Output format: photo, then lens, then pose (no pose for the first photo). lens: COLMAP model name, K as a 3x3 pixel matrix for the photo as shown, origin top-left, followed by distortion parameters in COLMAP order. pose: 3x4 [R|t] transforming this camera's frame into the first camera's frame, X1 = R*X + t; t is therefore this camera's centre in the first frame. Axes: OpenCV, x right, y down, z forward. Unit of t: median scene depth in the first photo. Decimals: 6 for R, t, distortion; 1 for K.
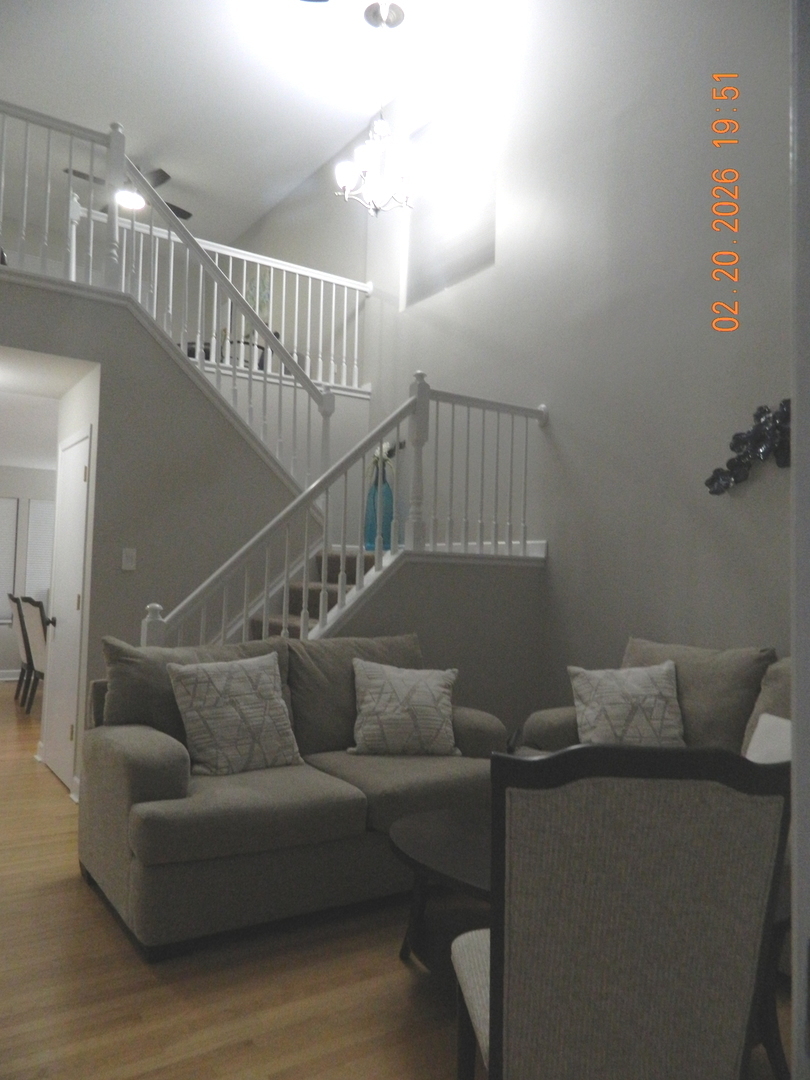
lens RADIAL K [[799.0, 0, 405.0], [0, 799.0, 540.0], [0, 0, 1]] dist [0.002936, -0.011105]
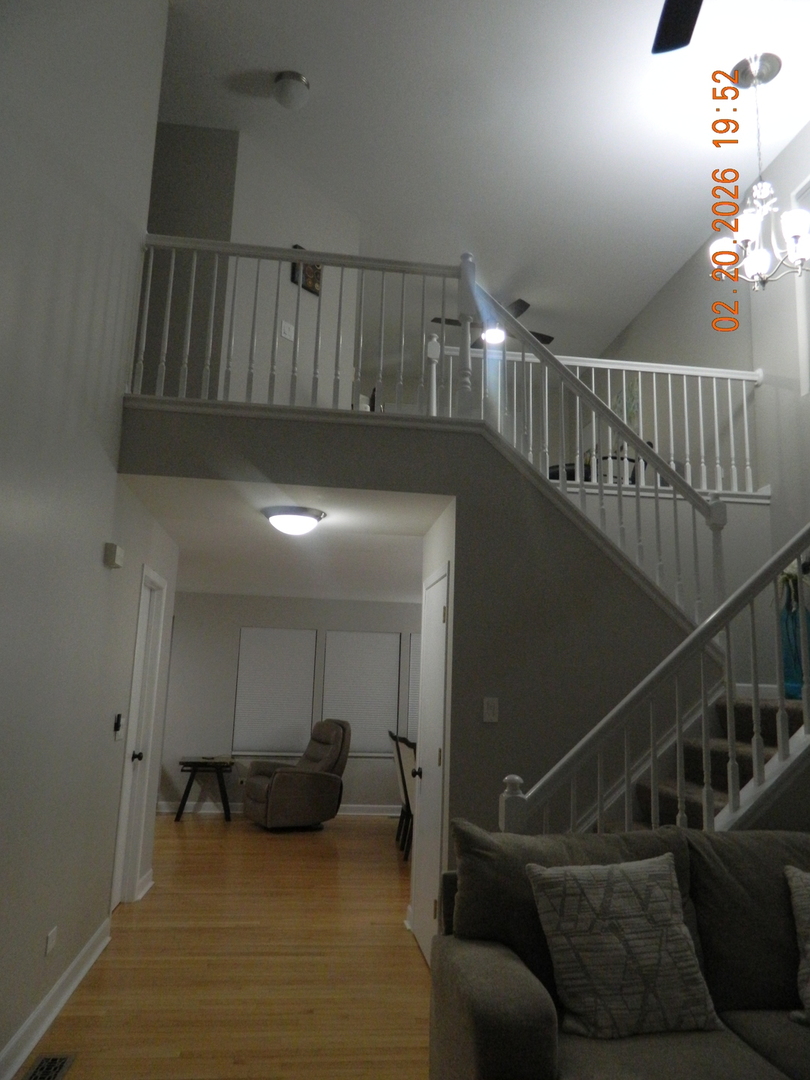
lens RADIAL K [[775.2, 0, 401.5], [0, 775.2, 545.0], [0, 0, 1]] dist [0.006707, -0.001939]
pose [[0.885965, -0.077406, -0.457247, -0.024356], [0.012173, 0.989513, -0.143927, -0.031799], [0.463593, 0.121948, 0.877616, 0.166616]]
